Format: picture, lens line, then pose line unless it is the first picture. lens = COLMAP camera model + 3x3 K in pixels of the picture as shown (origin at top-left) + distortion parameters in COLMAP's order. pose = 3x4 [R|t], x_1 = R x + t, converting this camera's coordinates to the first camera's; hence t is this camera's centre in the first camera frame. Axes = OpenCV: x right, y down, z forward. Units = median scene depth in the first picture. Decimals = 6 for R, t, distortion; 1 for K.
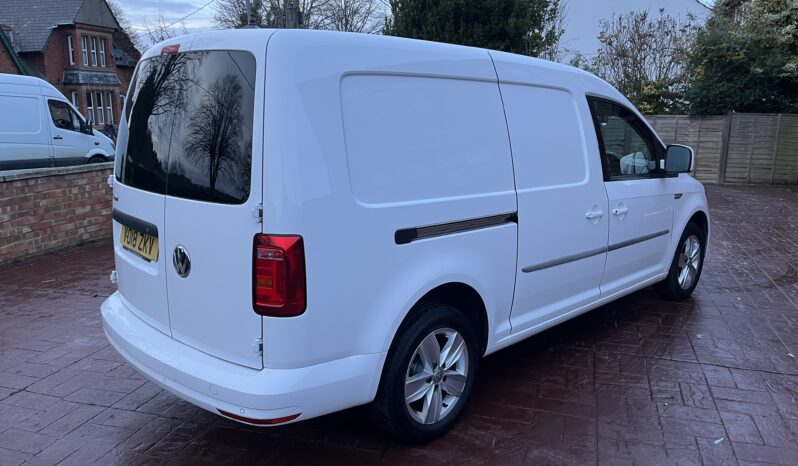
lens RADIAL K [[591.6, 0, 409.1], [0, 591.6, 233.0], [0, 0, 1]] dist [0.082268, -0.110954]
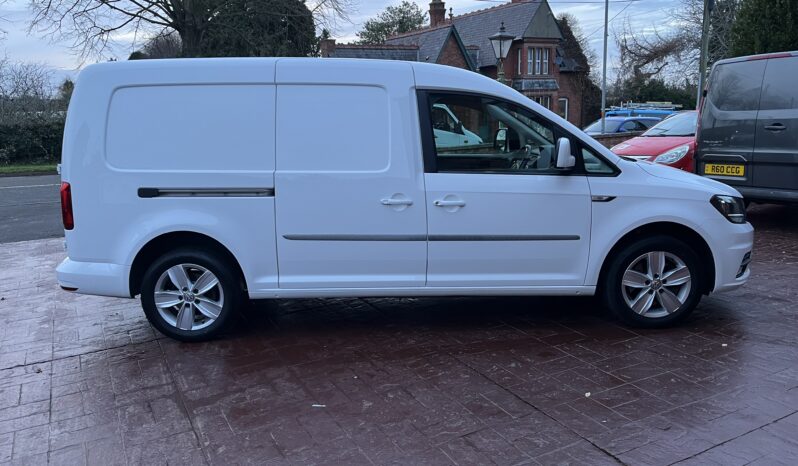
lens RADIAL K [[591.6, 0, 409.1], [0, 591.6, 233.0], [0, 0, 1]] dist [0.082268, -0.110954]
pose [[0.720033, 0.112200, -0.684810, 0.844584], [-0.112111, 0.992687, 0.044765, -0.019973], [0.684824, 0.044543, 0.727346, 0.197282]]
